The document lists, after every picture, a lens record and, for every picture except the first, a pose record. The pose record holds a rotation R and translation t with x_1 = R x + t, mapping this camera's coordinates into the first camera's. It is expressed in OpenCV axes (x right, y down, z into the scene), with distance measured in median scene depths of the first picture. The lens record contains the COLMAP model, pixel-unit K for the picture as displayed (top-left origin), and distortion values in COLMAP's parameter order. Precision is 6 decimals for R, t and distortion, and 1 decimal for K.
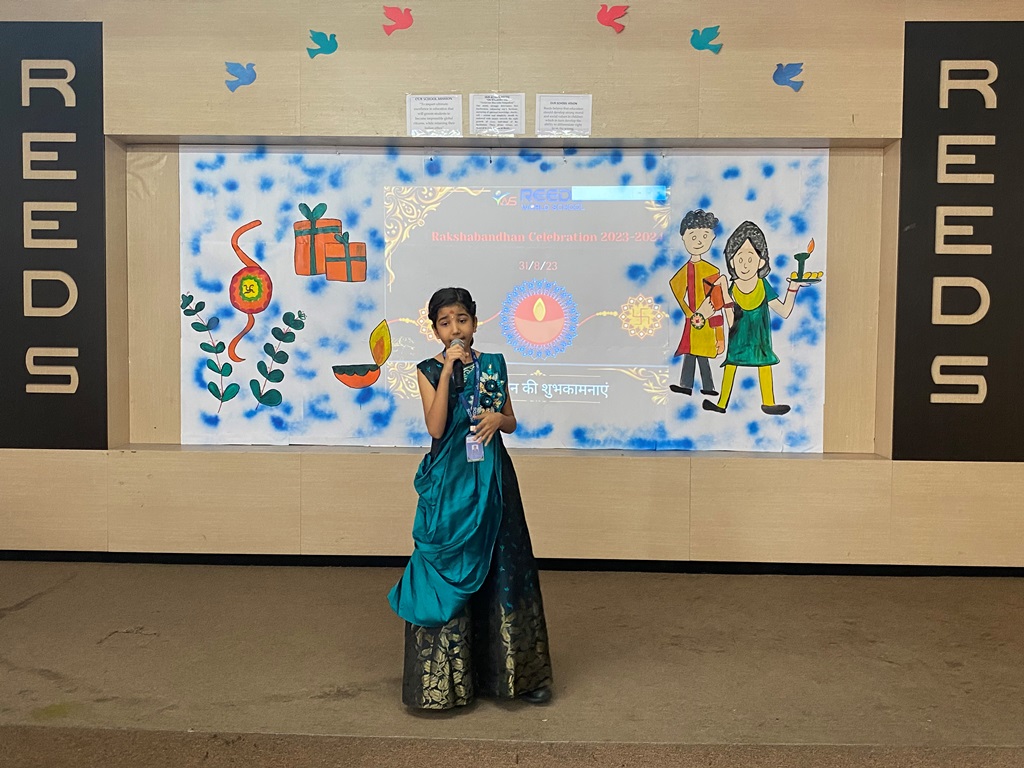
lens RADIAL K [[1011.3, 0, 519.4], [0, 1011.3, 387.8], [0, 0, 1]] dist [0.020116, -0.048913]
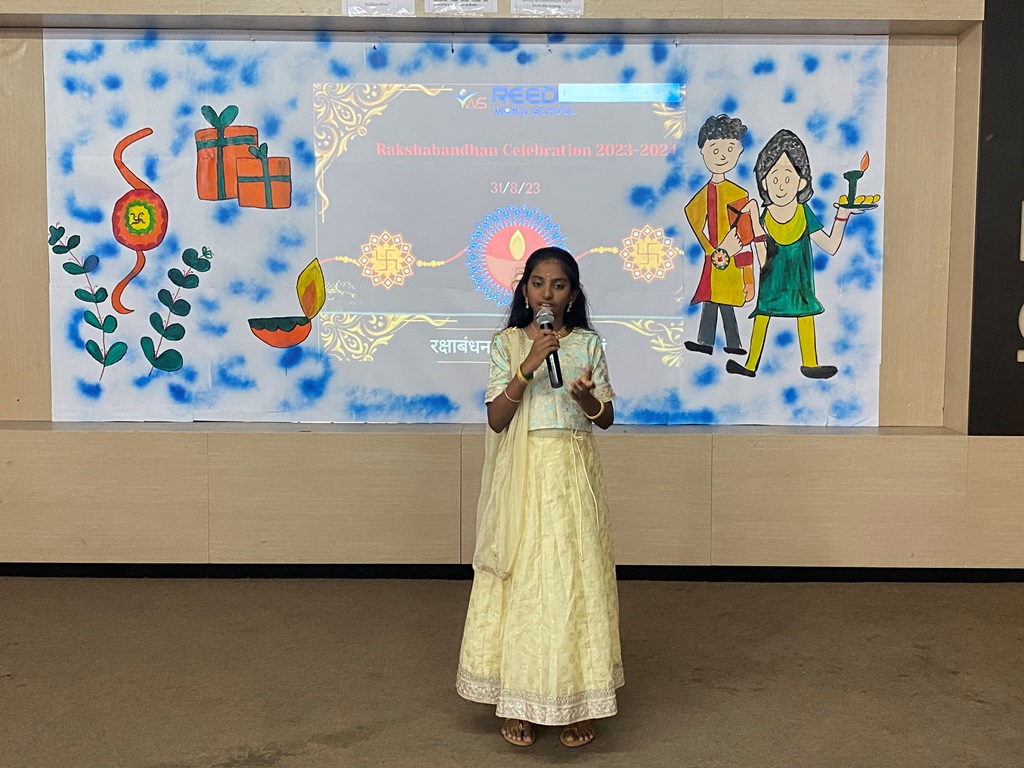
lens RADIAL K [[1169.9, 0, 532.0], [0, 1169.9, 392.1], [0, 0, 1]] dist [0.043553, -0.210726]
pose [[0.999333, -0.006389, 0.035941, -0.001846], [0.005090, 0.999334, 0.036131, 0.003225], [-0.036148, -0.035924, 0.998701, 0.103197]]
